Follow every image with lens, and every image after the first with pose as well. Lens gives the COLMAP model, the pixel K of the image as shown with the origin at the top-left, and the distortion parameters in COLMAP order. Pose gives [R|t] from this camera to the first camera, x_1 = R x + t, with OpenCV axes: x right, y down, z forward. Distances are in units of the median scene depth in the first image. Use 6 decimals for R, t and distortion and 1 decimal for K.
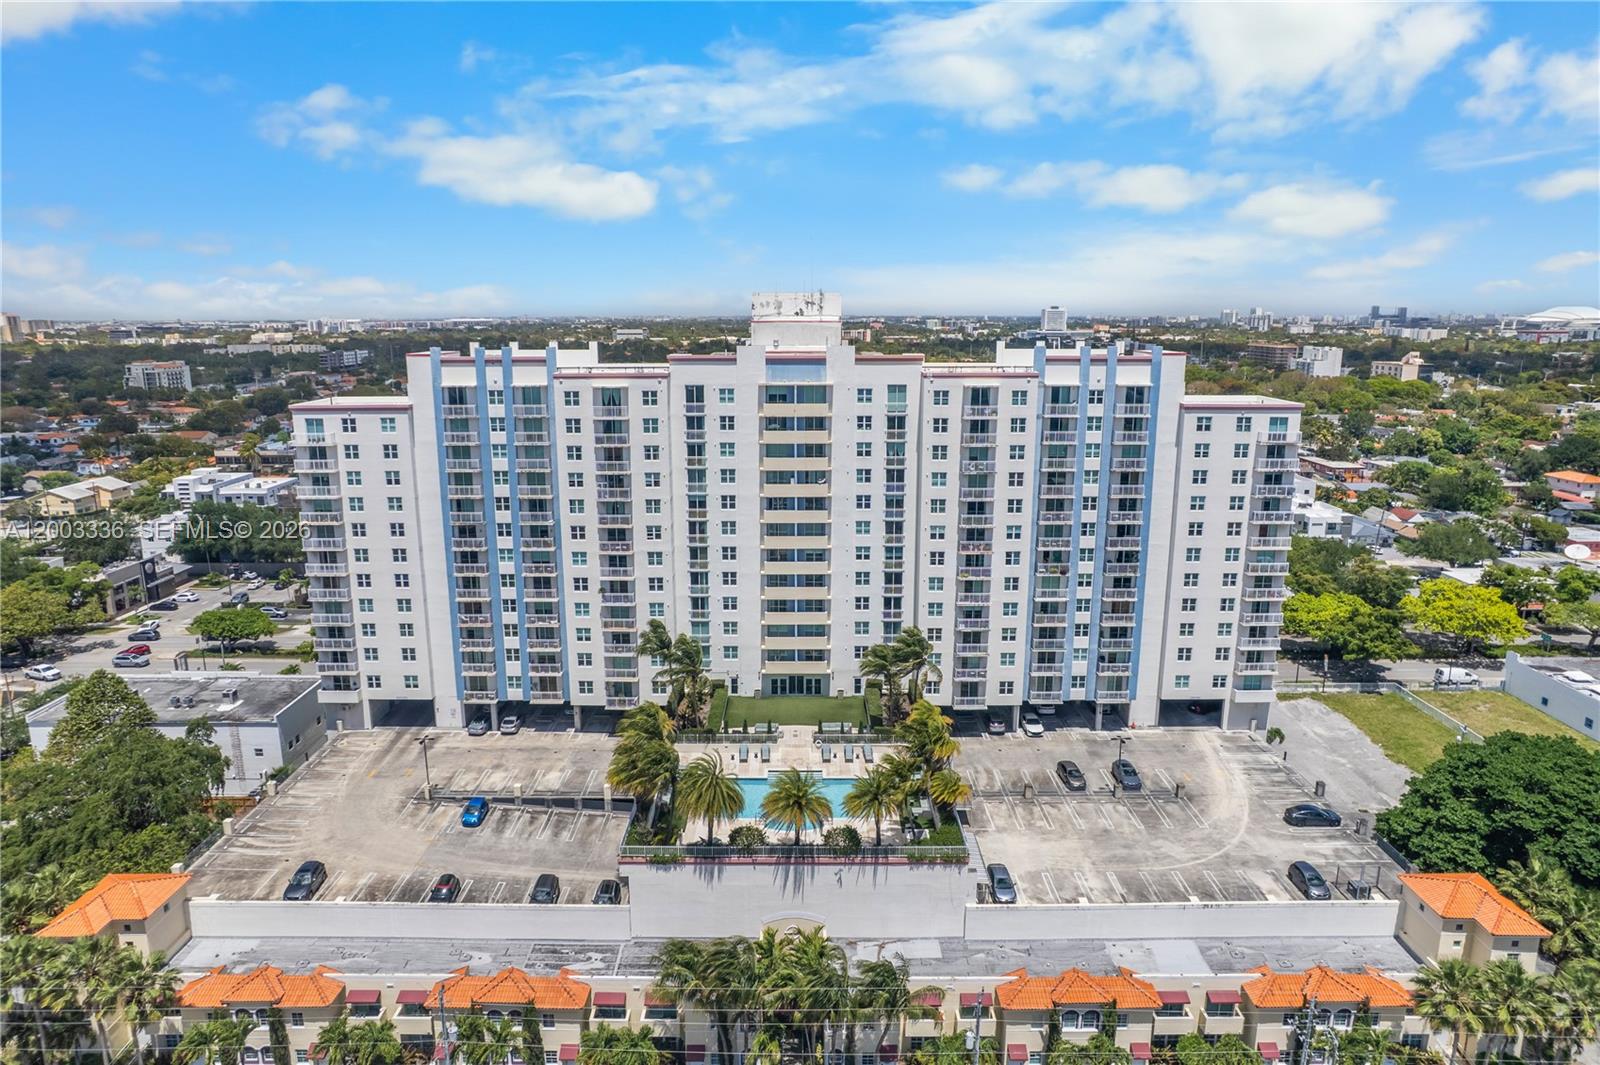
lens RADIAL K [[1019.9, 0, 801.9], [0, 1019.9, 542.2], [0, 0, 1]] dist [-0.072830, 0.065086]
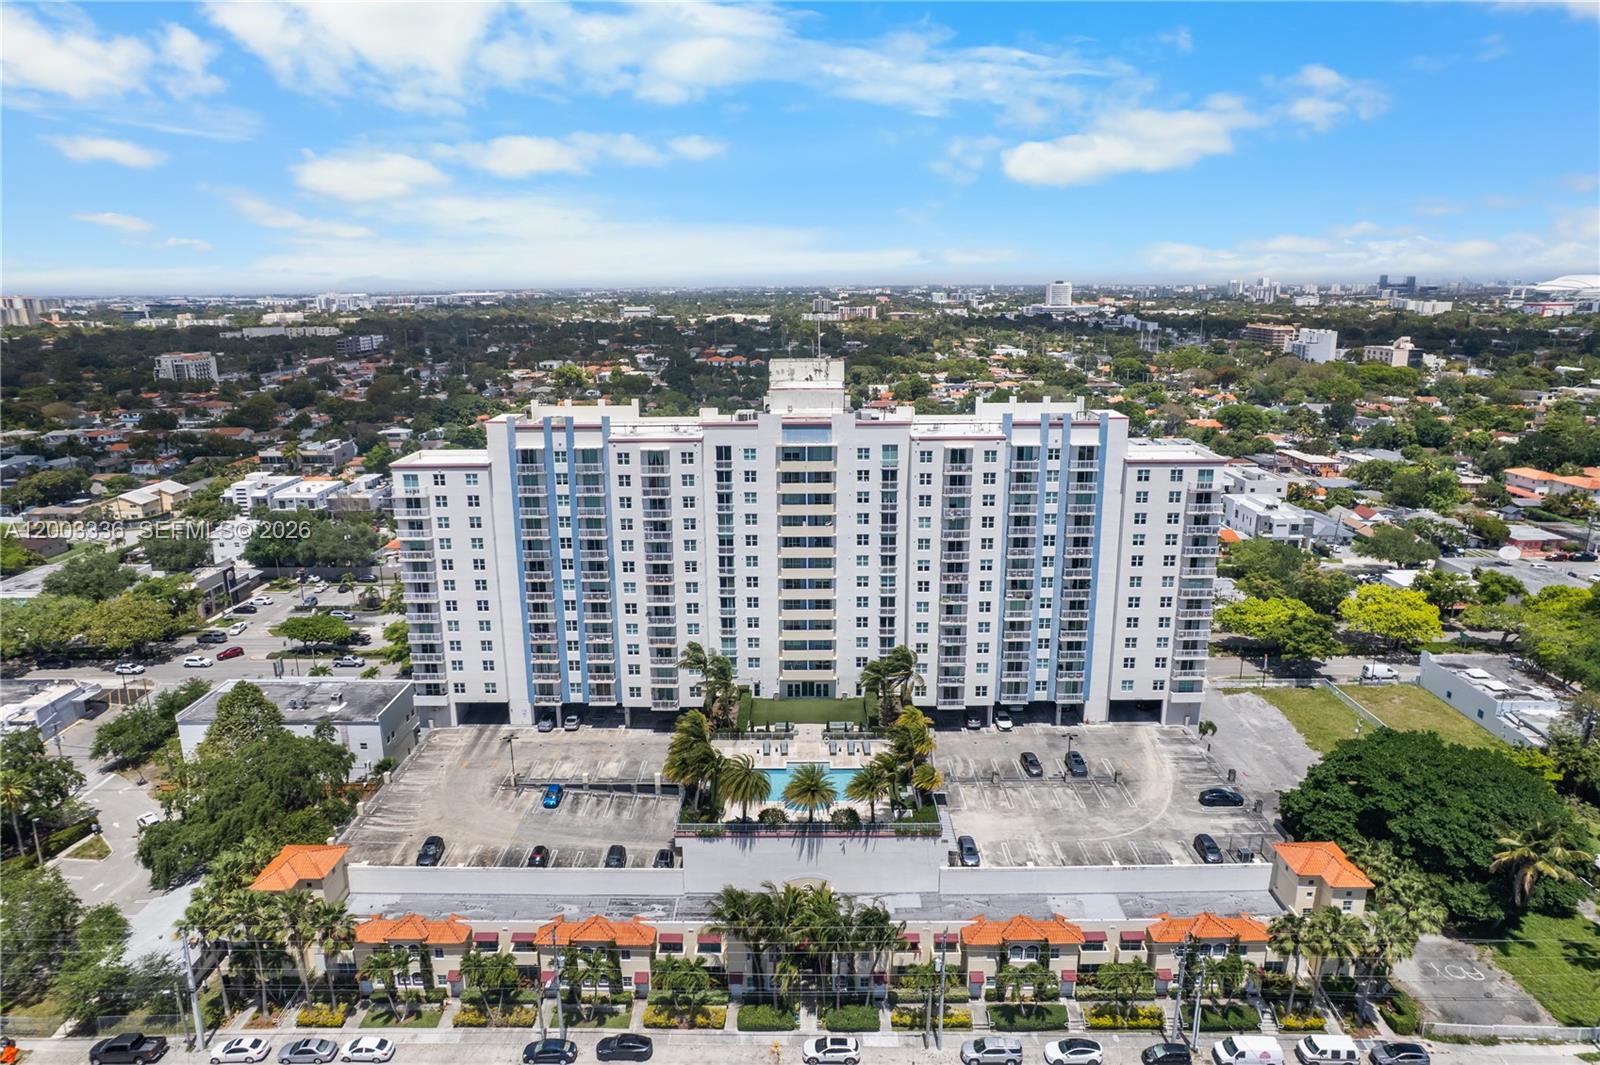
lens RADIAL K [[1019.9, 0, 801.9], [0, 1019.9, 542.2], [0, 0, 1]] dist [-0.072830, 0.065086]
pose [[0.999966, -0.004724, -0.006813, -0.003910], [0.004917, 0.999576, 0.028710, -0.071830], [0.006674, -0.028743, 0.999565, -0.213675]]
